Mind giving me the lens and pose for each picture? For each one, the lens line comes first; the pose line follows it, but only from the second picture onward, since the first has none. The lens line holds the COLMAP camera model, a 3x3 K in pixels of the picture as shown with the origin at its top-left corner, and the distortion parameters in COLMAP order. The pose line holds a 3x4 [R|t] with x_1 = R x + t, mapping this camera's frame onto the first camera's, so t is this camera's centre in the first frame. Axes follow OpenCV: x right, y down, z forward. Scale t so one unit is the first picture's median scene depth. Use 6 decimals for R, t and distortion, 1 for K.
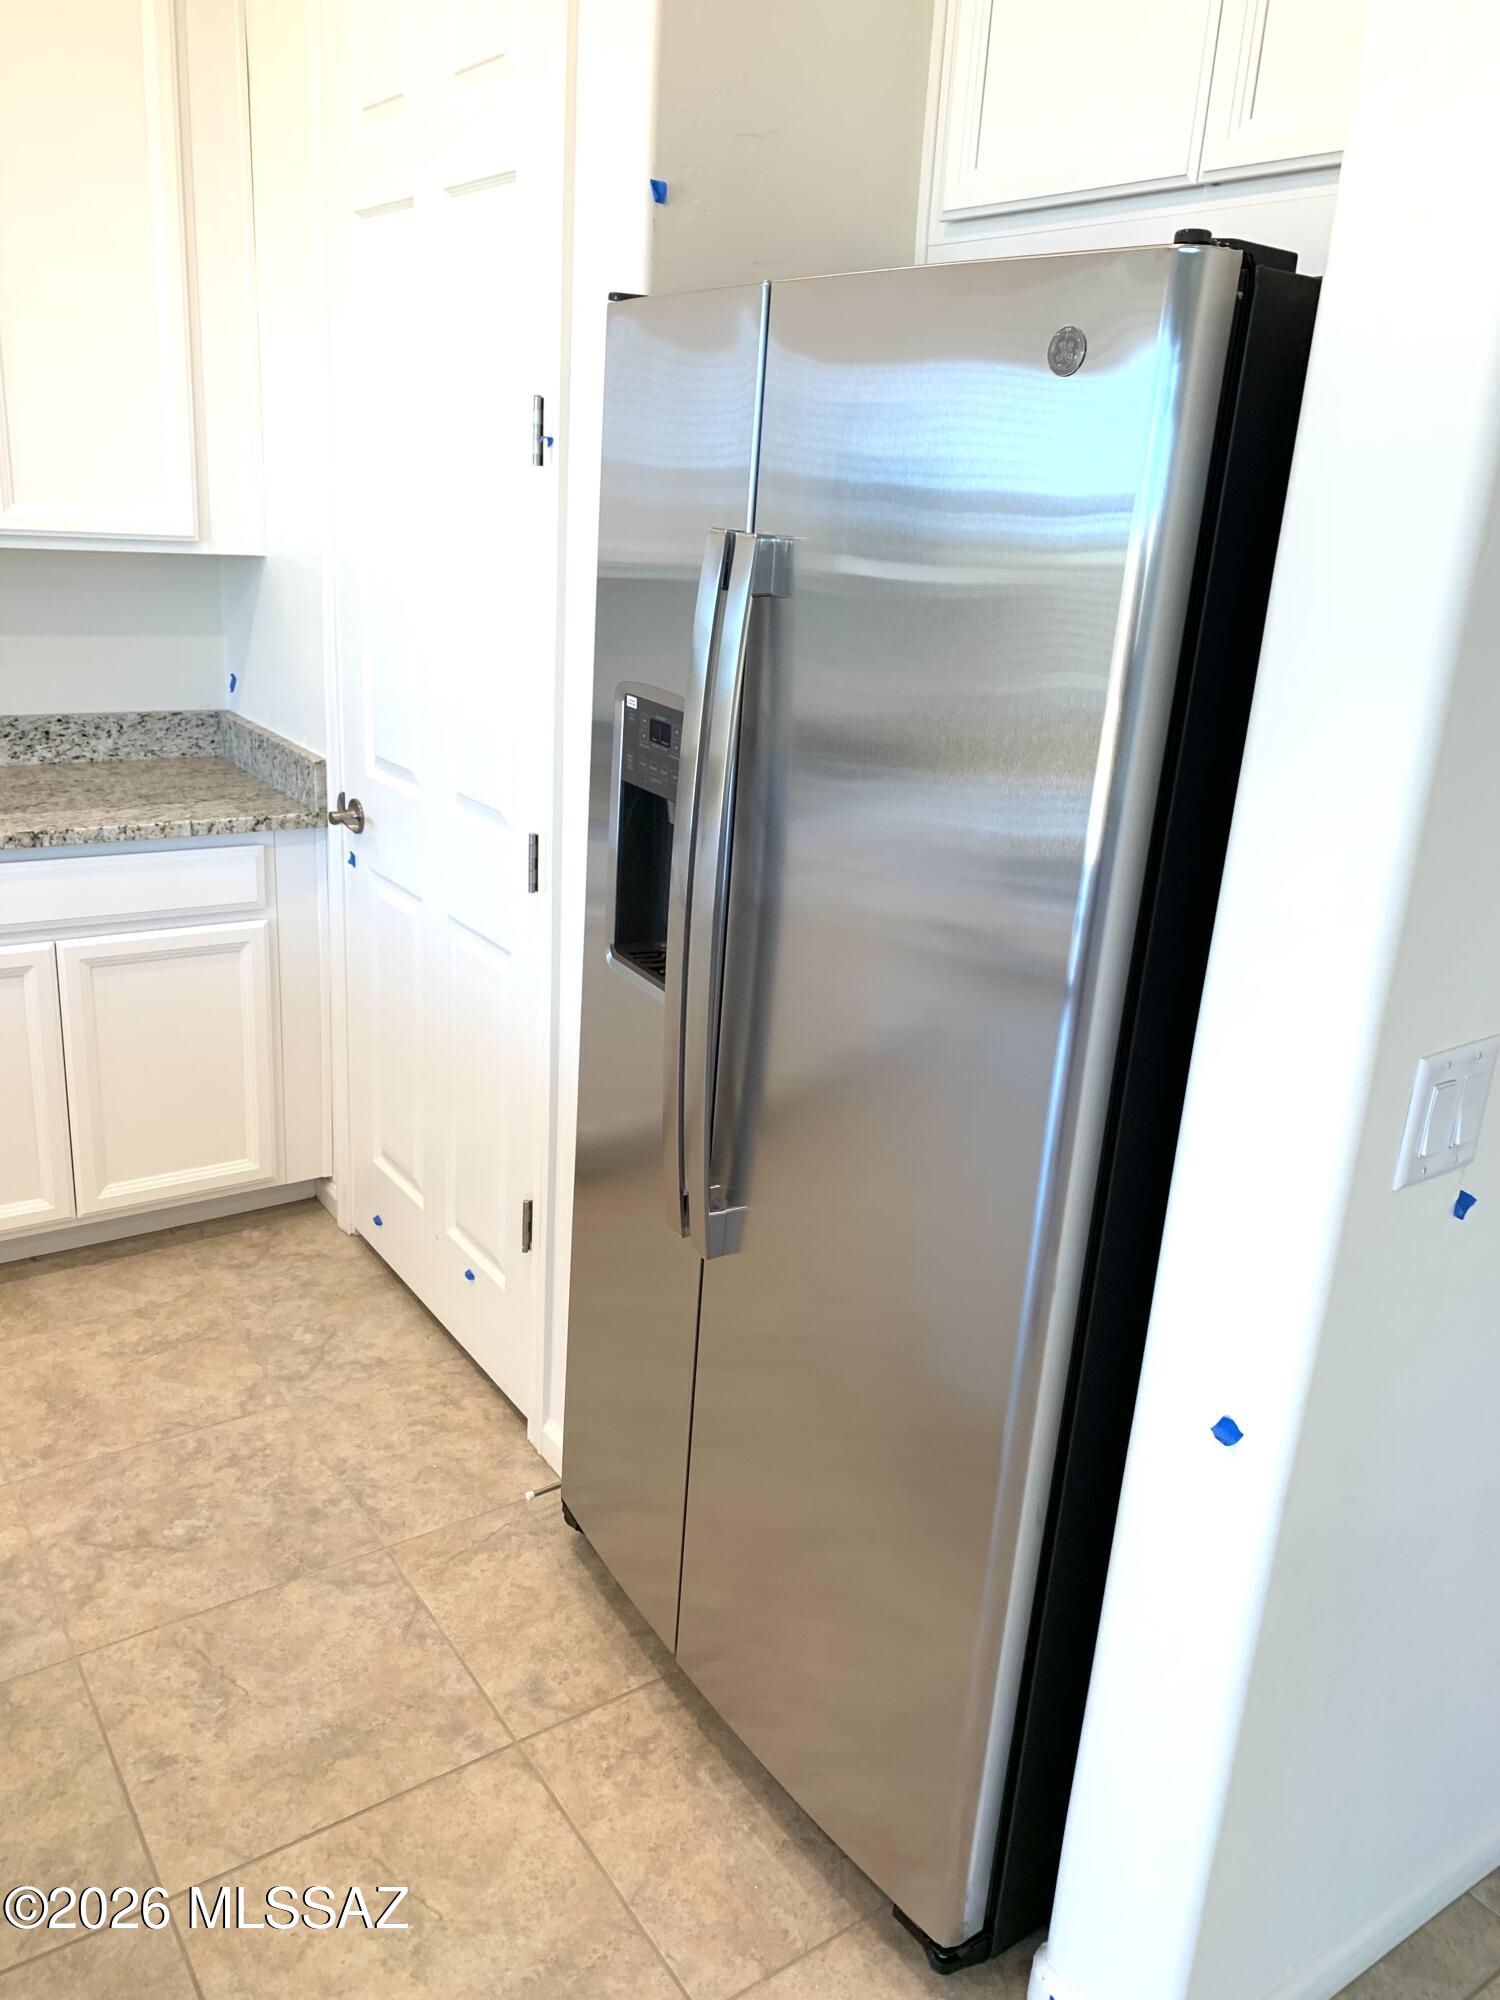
lens RADIAL K [[1531.9, 0, 738.5], [0, 1531.9, 1008.4], [0, 0, 1]] dist [0.034404, -0.032142]
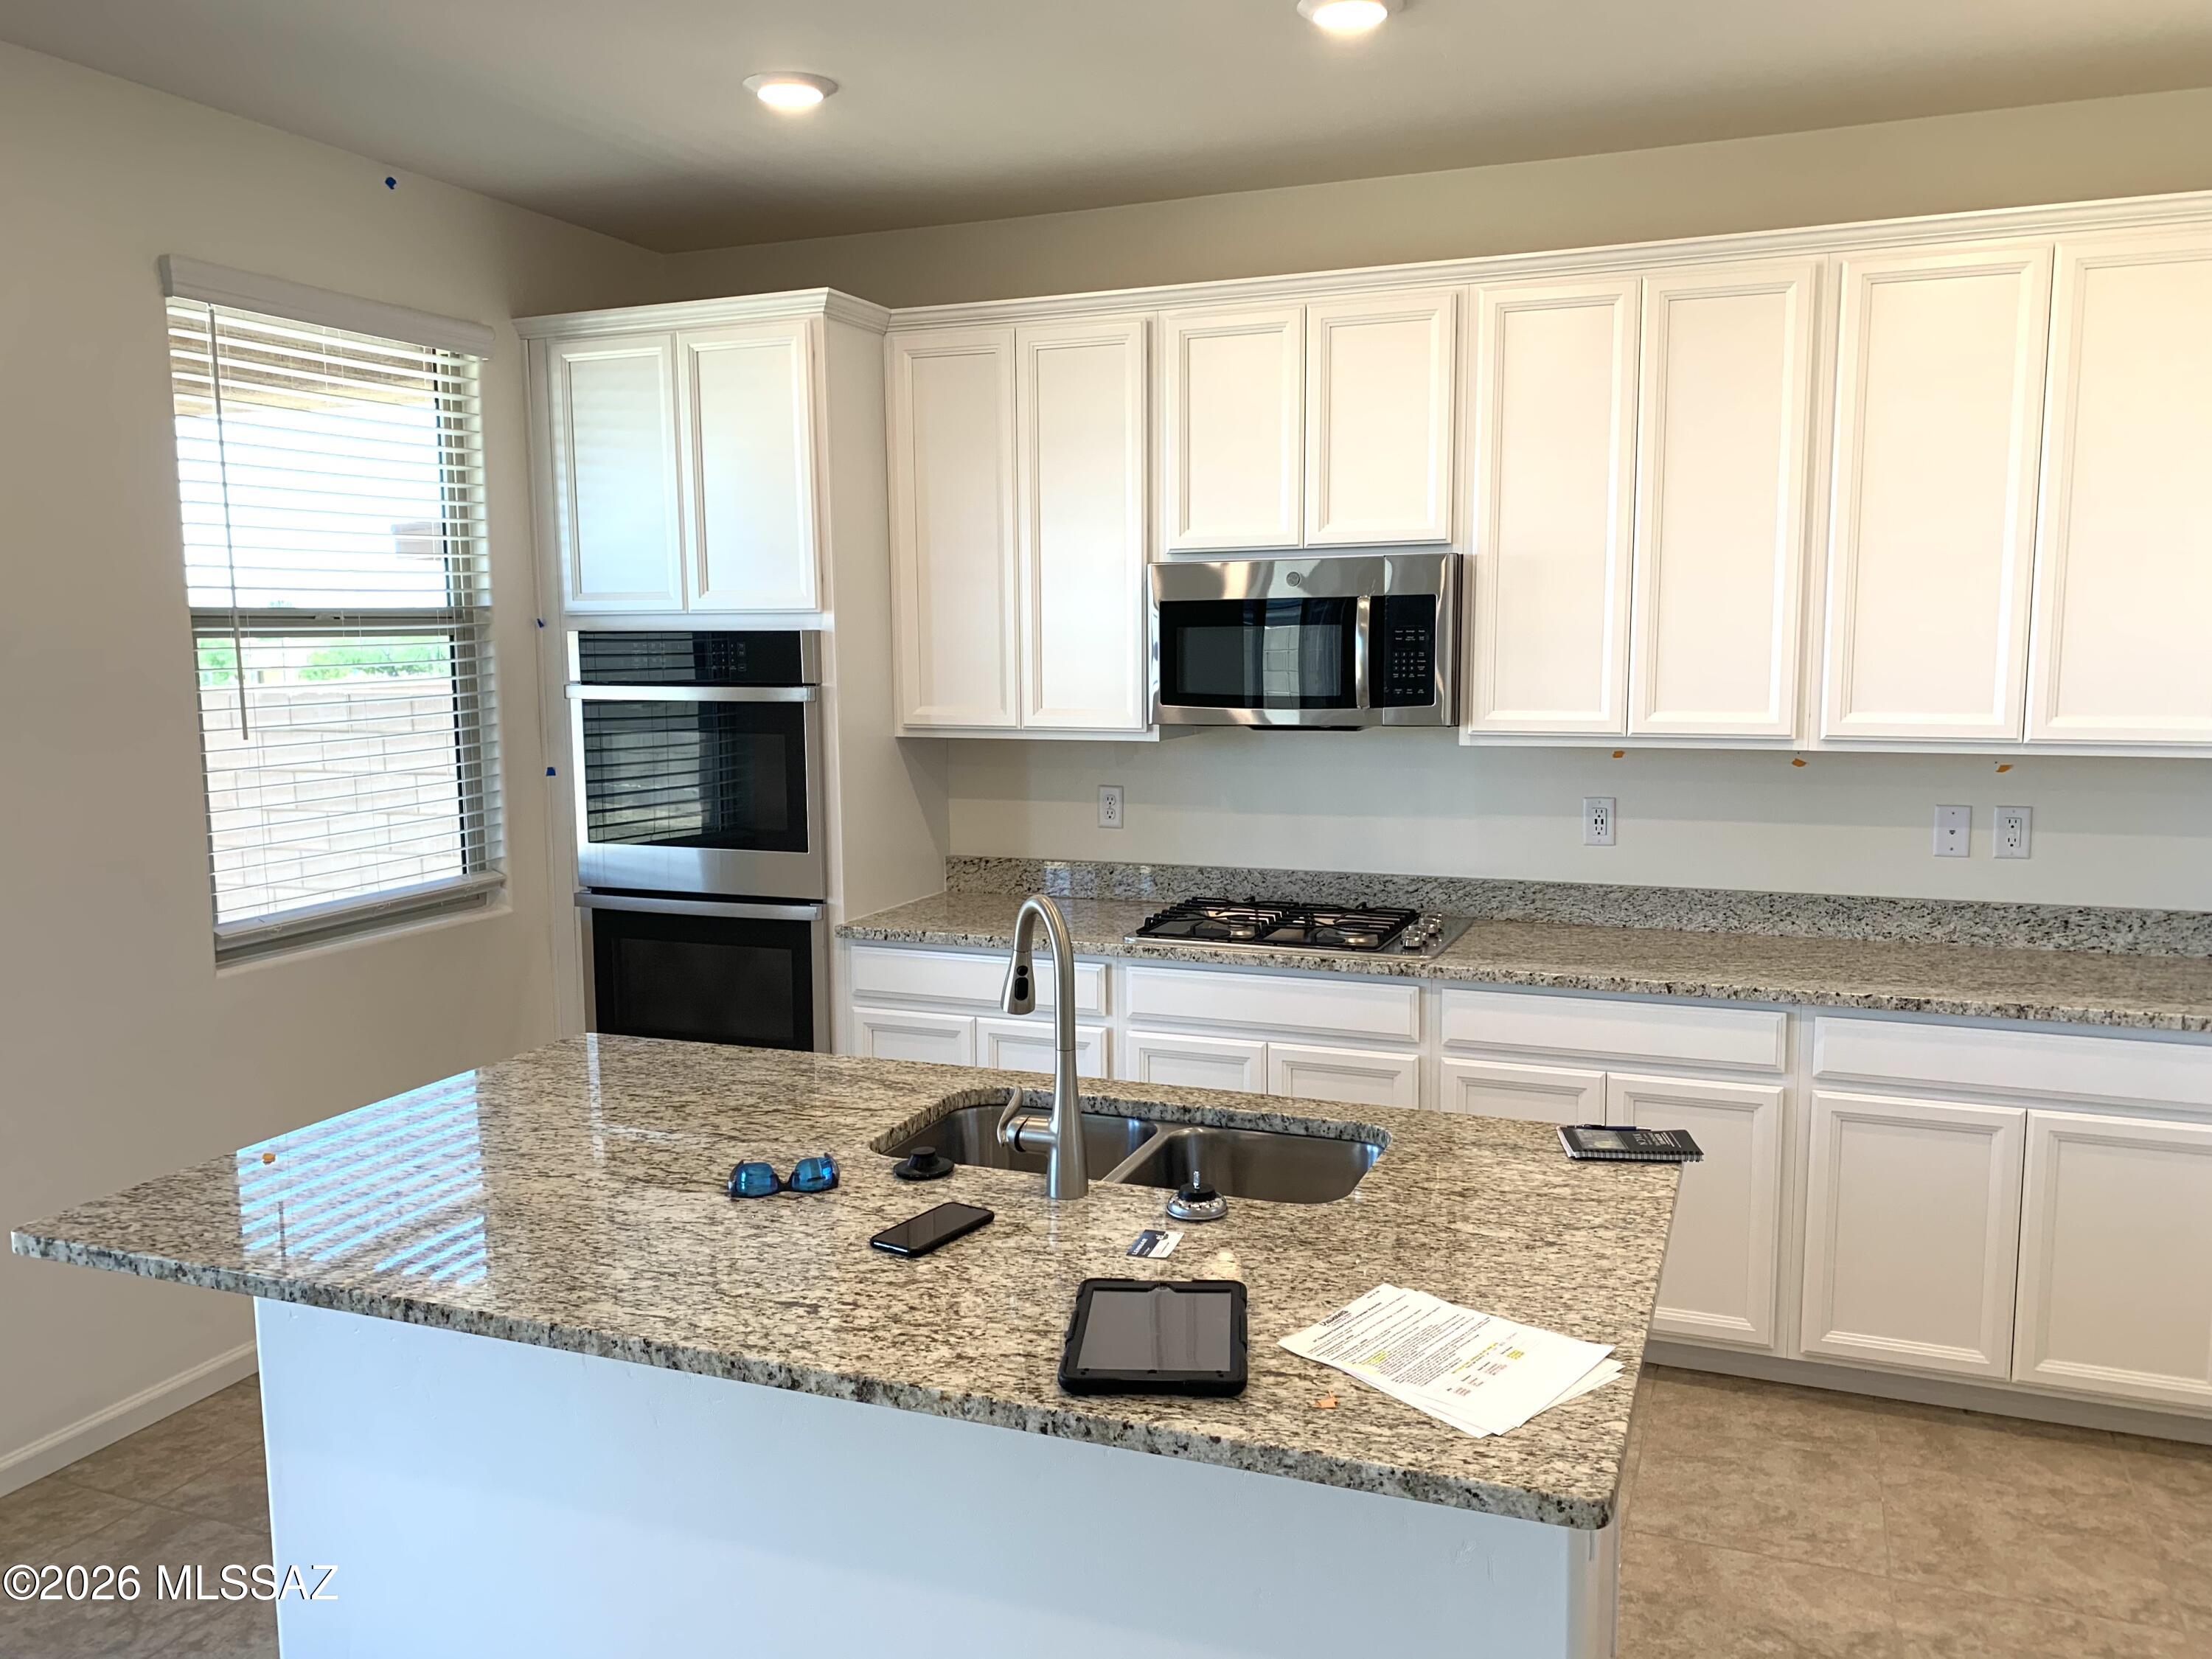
lens RADIAL K [[1694.2, 0, 1091.4], [0, 1694.2, 885.2], [0, 0, 1]] dist [0.034404, -0.032142]
pose [[0.549908, 0.068515, -0.832410, 0.167643], [-0.226436, 0.971534, -0.069622, 0.033143], [0.803945, 0.226774, 0.549769, -0.208196]]
